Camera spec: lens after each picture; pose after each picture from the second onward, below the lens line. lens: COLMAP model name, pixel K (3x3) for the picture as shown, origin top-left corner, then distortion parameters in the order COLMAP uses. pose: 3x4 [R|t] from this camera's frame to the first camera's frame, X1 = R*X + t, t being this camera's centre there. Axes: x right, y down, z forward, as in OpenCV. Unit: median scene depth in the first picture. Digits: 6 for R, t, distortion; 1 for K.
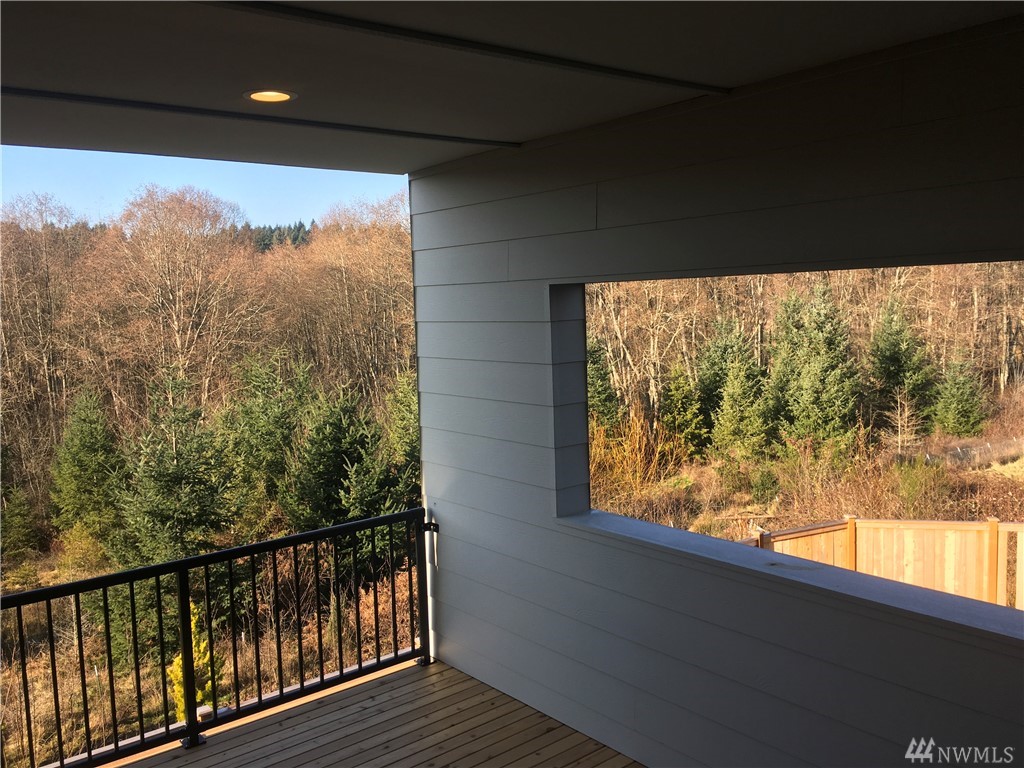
lens RADIAL K [[869.6, 0, 513.2], [0, 869.6, 381.1], [0, 0, 1]] dist [0.034949, -0.046304]
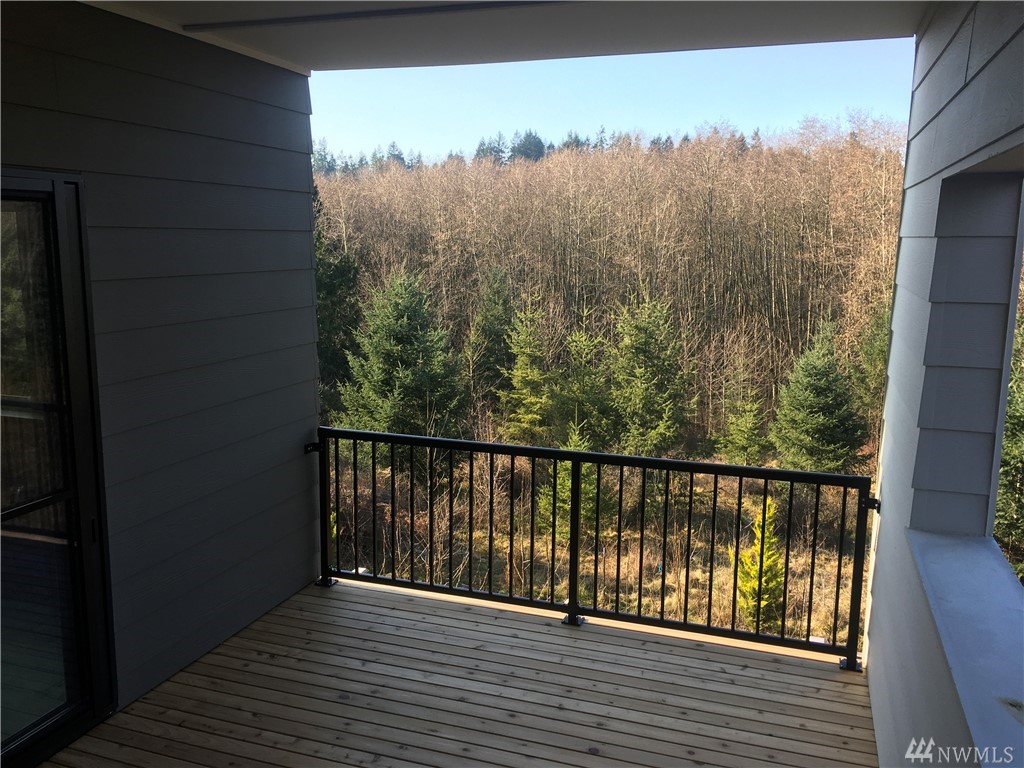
lens RADIAL K [[869.6, 0, 512.8], [0, 869.6, 384.0], [0, 0, 1]] dist [0.034949, -0.046304]
pose [[0.535210, 0.199799, -0.820750, 0.649135], [-0.108239, 0.979836, 0.167944, -0.083086], [0.837755, -0.001048, 0.546045, 0.501639]]
